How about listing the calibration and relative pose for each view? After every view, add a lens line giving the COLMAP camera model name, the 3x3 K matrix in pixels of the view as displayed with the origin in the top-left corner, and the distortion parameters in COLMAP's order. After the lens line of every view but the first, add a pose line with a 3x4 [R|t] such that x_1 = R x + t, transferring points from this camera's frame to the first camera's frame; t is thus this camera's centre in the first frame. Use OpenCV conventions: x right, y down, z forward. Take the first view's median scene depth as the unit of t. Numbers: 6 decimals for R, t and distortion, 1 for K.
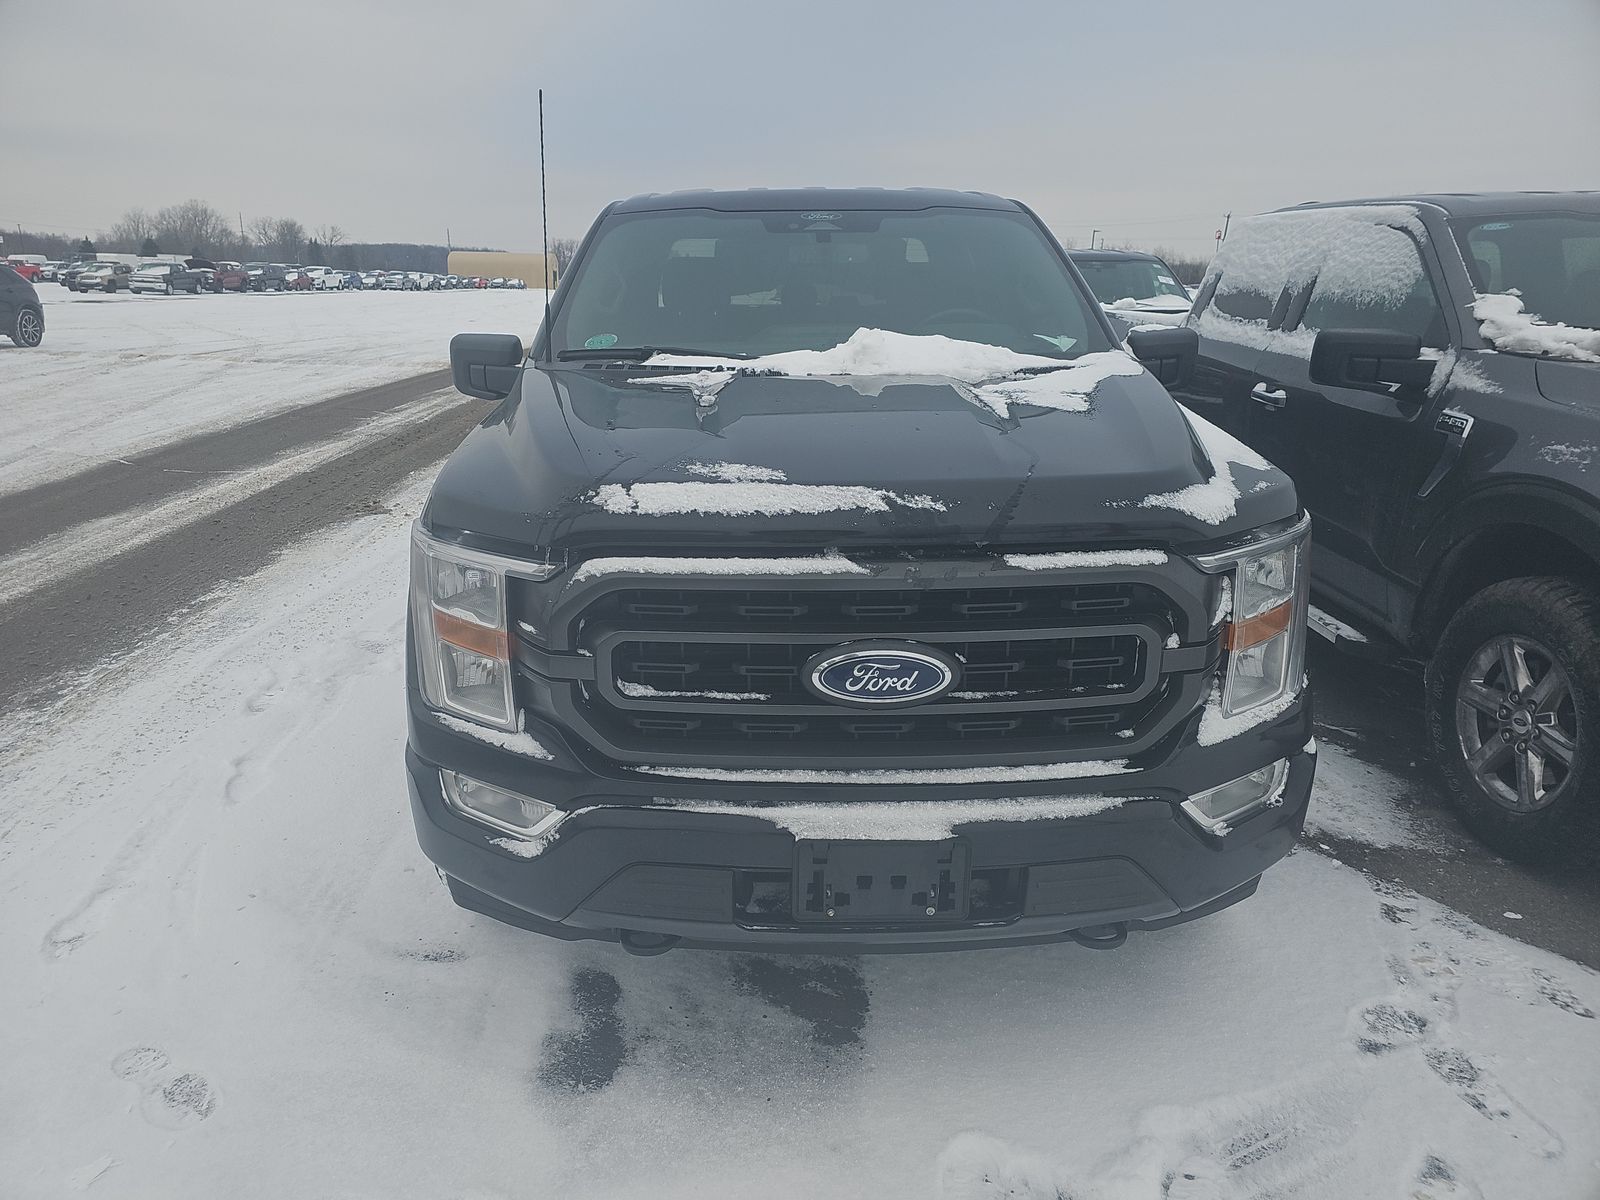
lens RADIAL K [[1061.0, 0, 801.5], [0, 1061.0, 552.1], [0, 0, 1]] dist [0.058882, -0.046967]
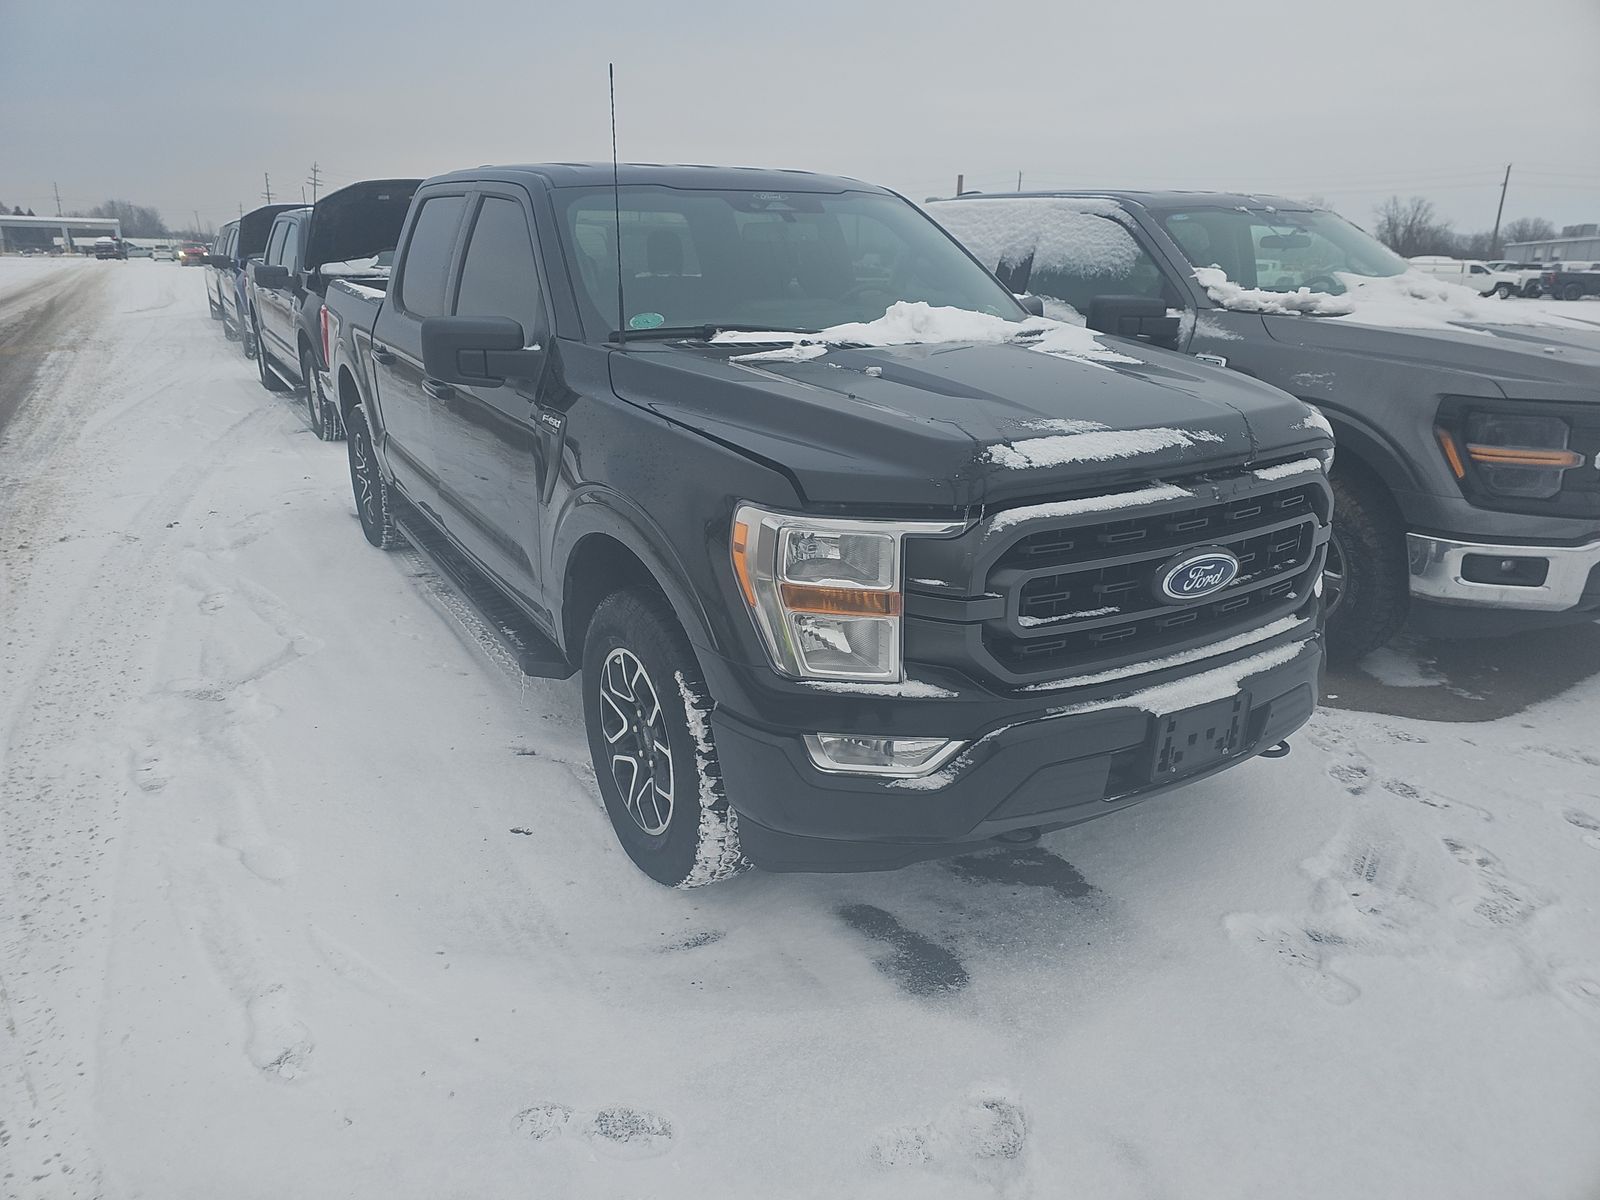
lens RADIAL K [[1061.0, 0, 777.6], [0, 1061.0, 549.8], [0, 0, 1]] dist [0.058882, -0.046967]
pose [[0.871175, -0.131240, 0.473106, -0.901989], [0.118828, 0.991324, 0.056184, -0.042658], [-0.476375, 0.007272, 0.879212, 0.107902]]
